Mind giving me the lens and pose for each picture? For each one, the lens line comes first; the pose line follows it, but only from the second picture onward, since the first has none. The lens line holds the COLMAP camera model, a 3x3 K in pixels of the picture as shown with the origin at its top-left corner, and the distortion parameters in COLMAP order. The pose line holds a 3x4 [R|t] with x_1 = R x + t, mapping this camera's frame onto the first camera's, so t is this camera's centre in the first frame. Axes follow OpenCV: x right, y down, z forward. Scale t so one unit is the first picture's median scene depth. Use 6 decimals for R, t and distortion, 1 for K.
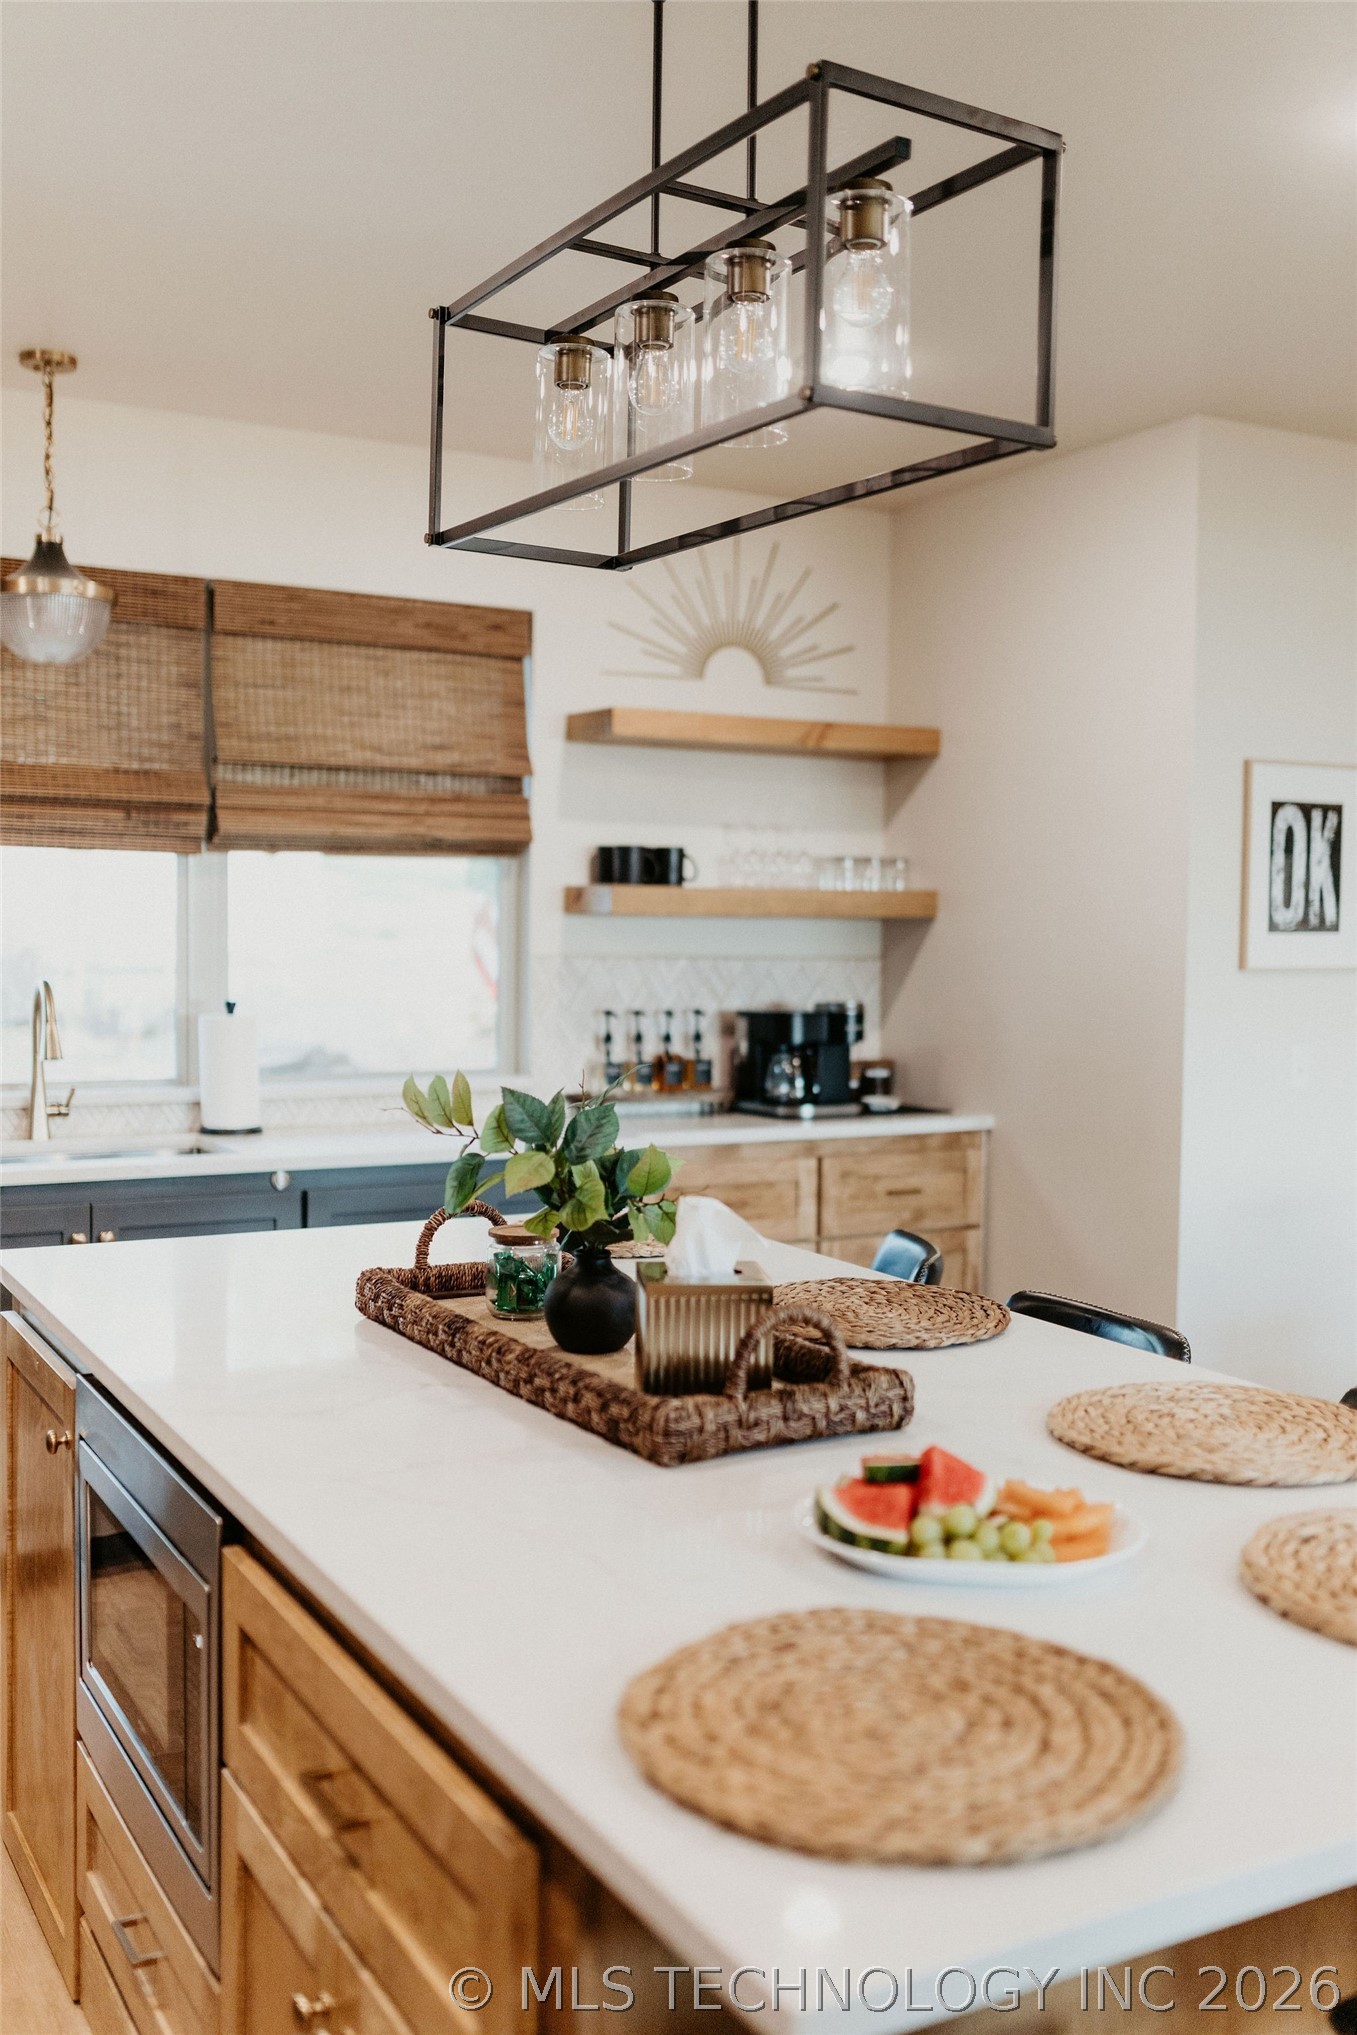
lens RADIAL K [[1927.5, 0, 678.5], [0, 1927.5, 1017.5], [0, 0, 1]] dist [0.000266, -0.001700]
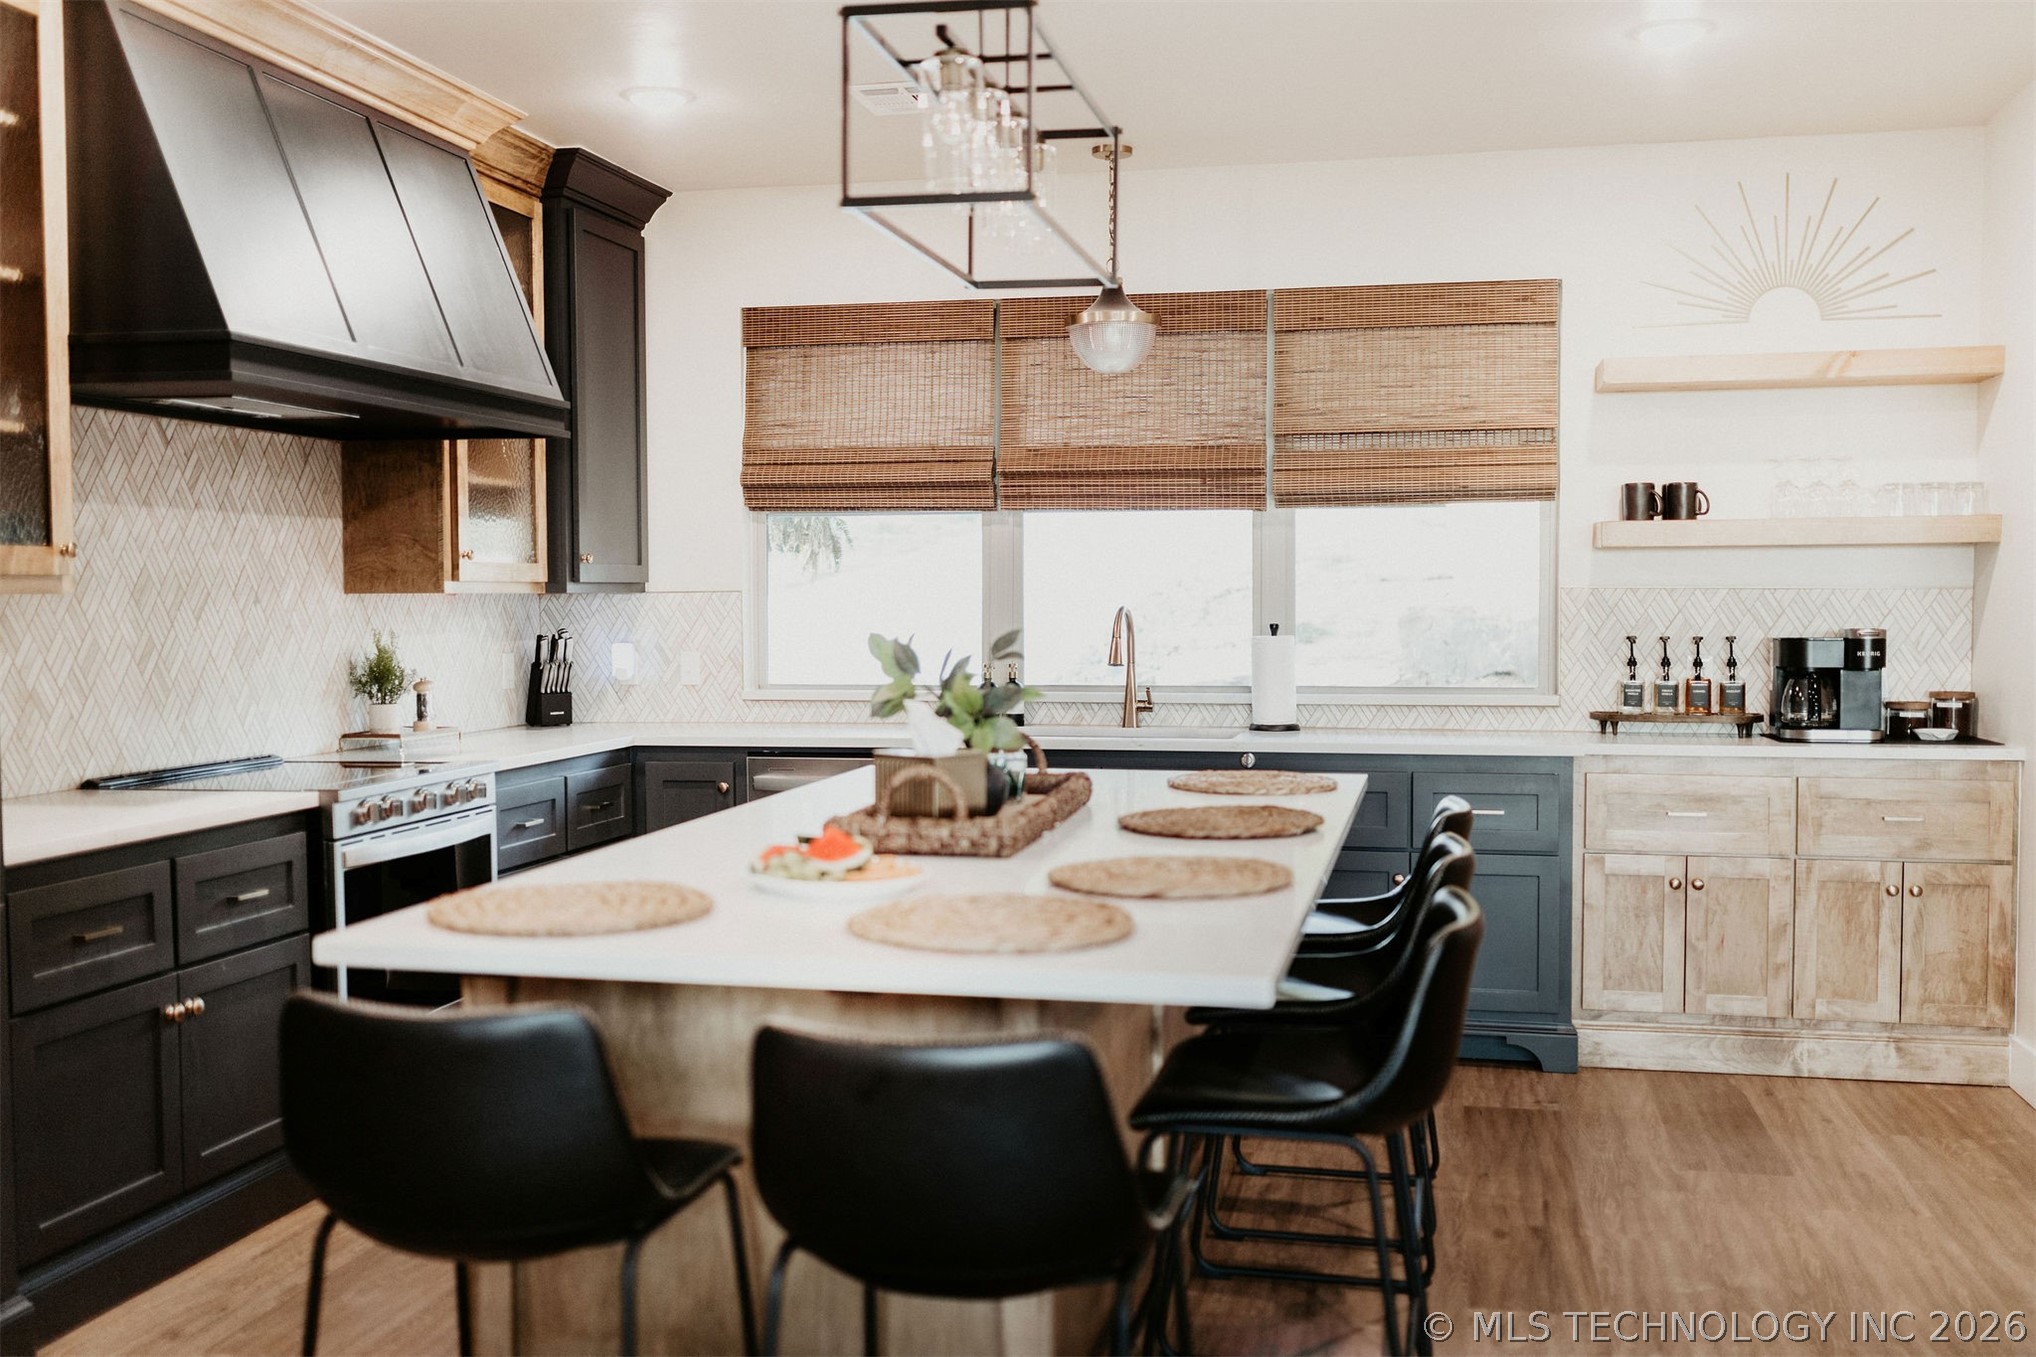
lens RADIAL K [[1928.5, 0, 1018.0], [0, 1928.5, 678.5], [0, 0, 1]] dist [0.000266, -0.001700]
pose [[0.741444, 0.014499, -0.670858, 0.471732], [-0.020023, 0.999799, -0.000521, 0.029804], [0.670716, 0.013819, 0.741585, -0.043859]]
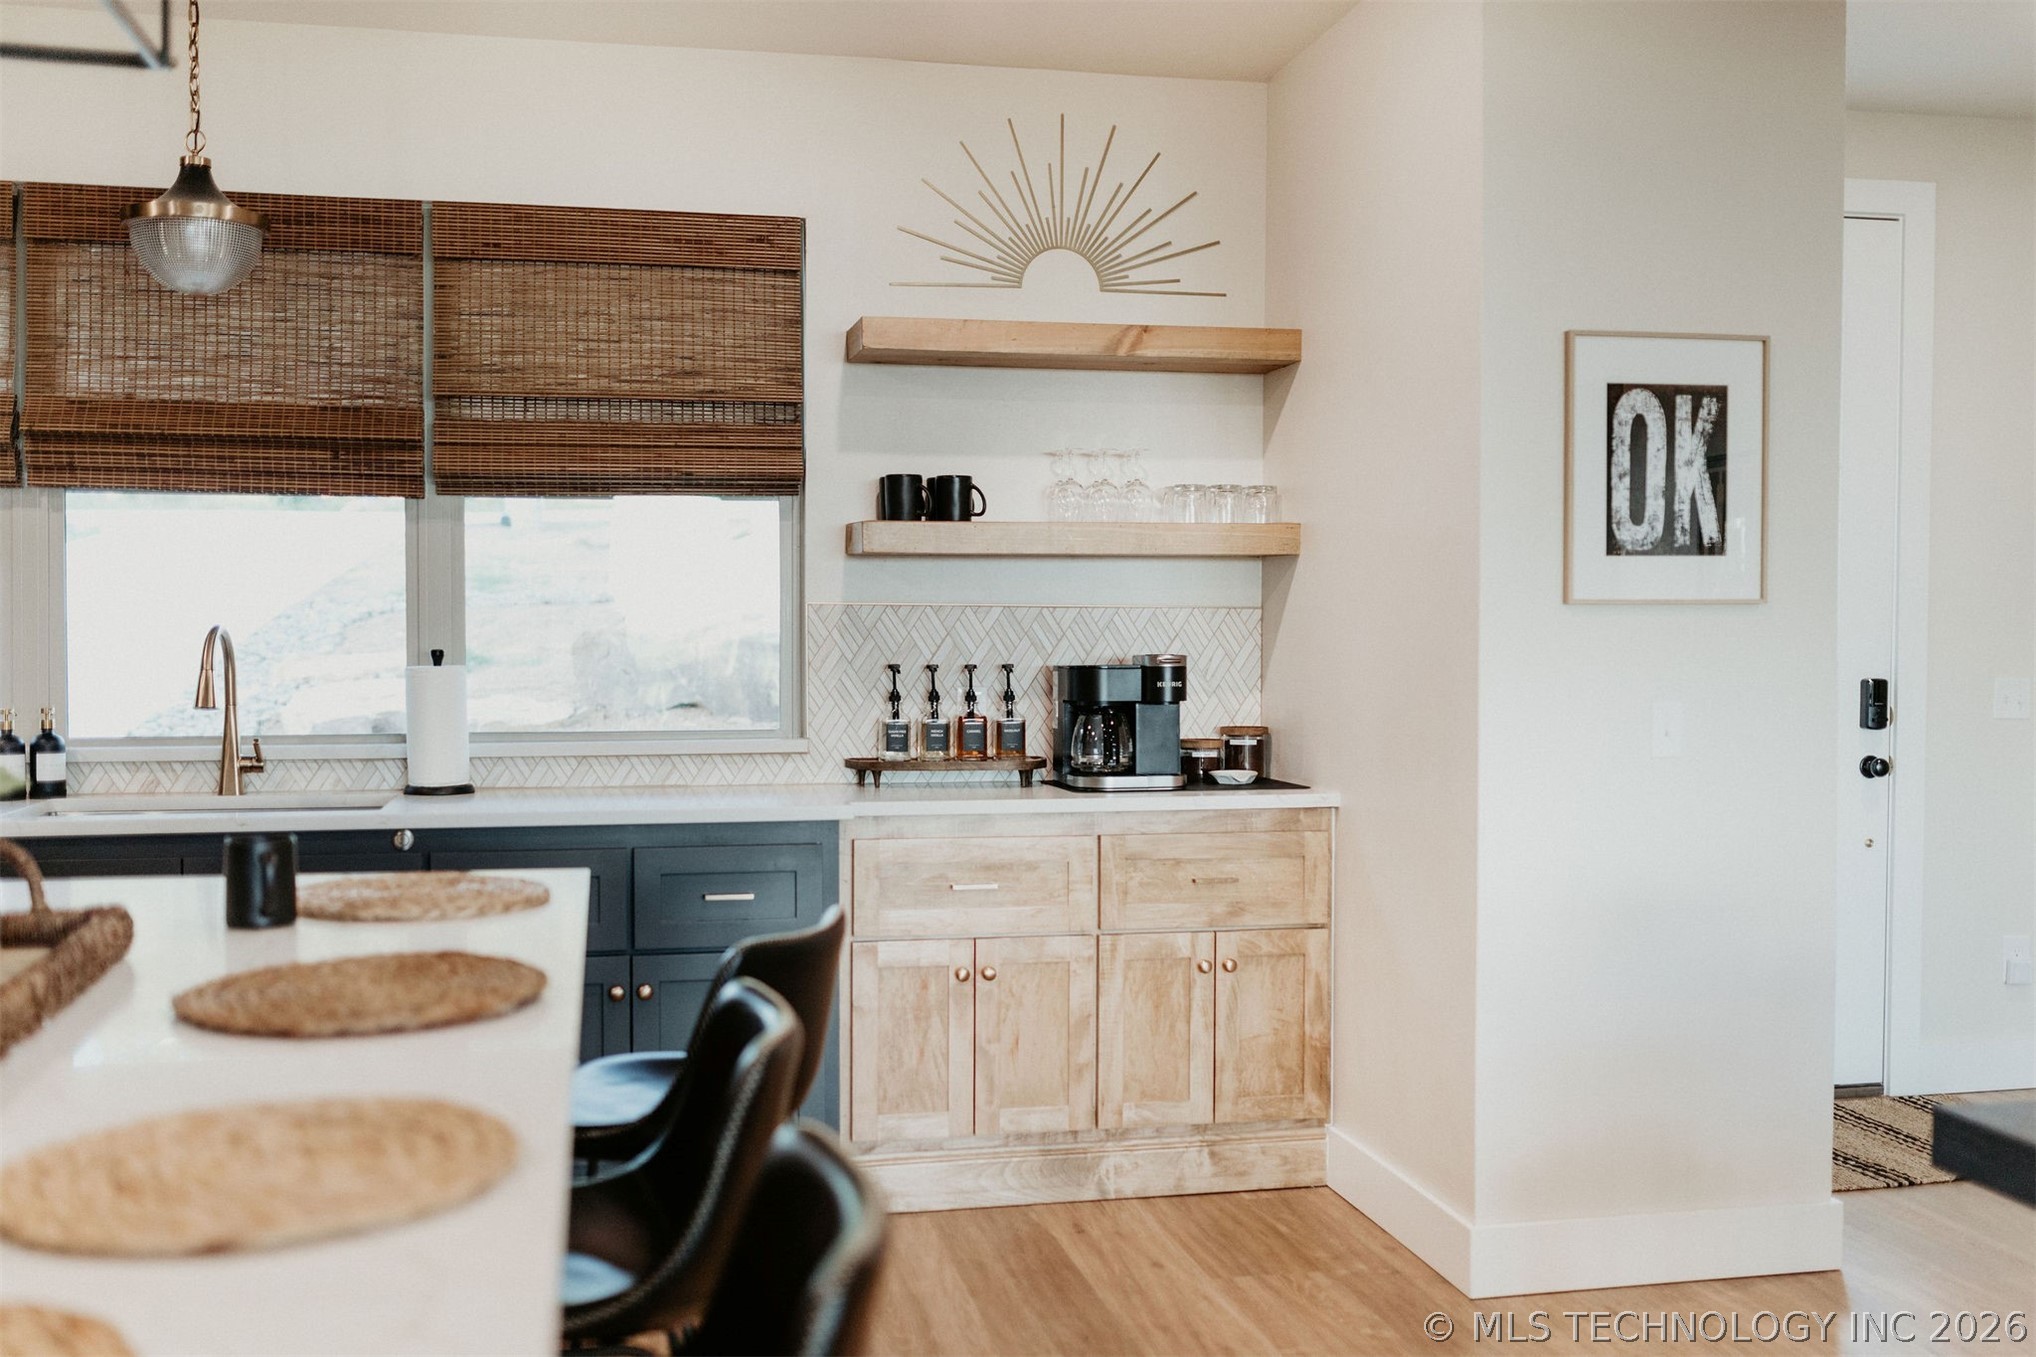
lens RADIAL K [[1952.9, 0, 1018.0], [0, 1952.9, 678.5], [0, 0, 1]] dist [-0.004195, 0.008659]
pose [[0.953495, -0.001749, -0.301403, 0.309125], [-0.004584, 0.999783, -0.020303, 0.022106], [0.301373, 0.020741, 0.953281, 0.177949]]
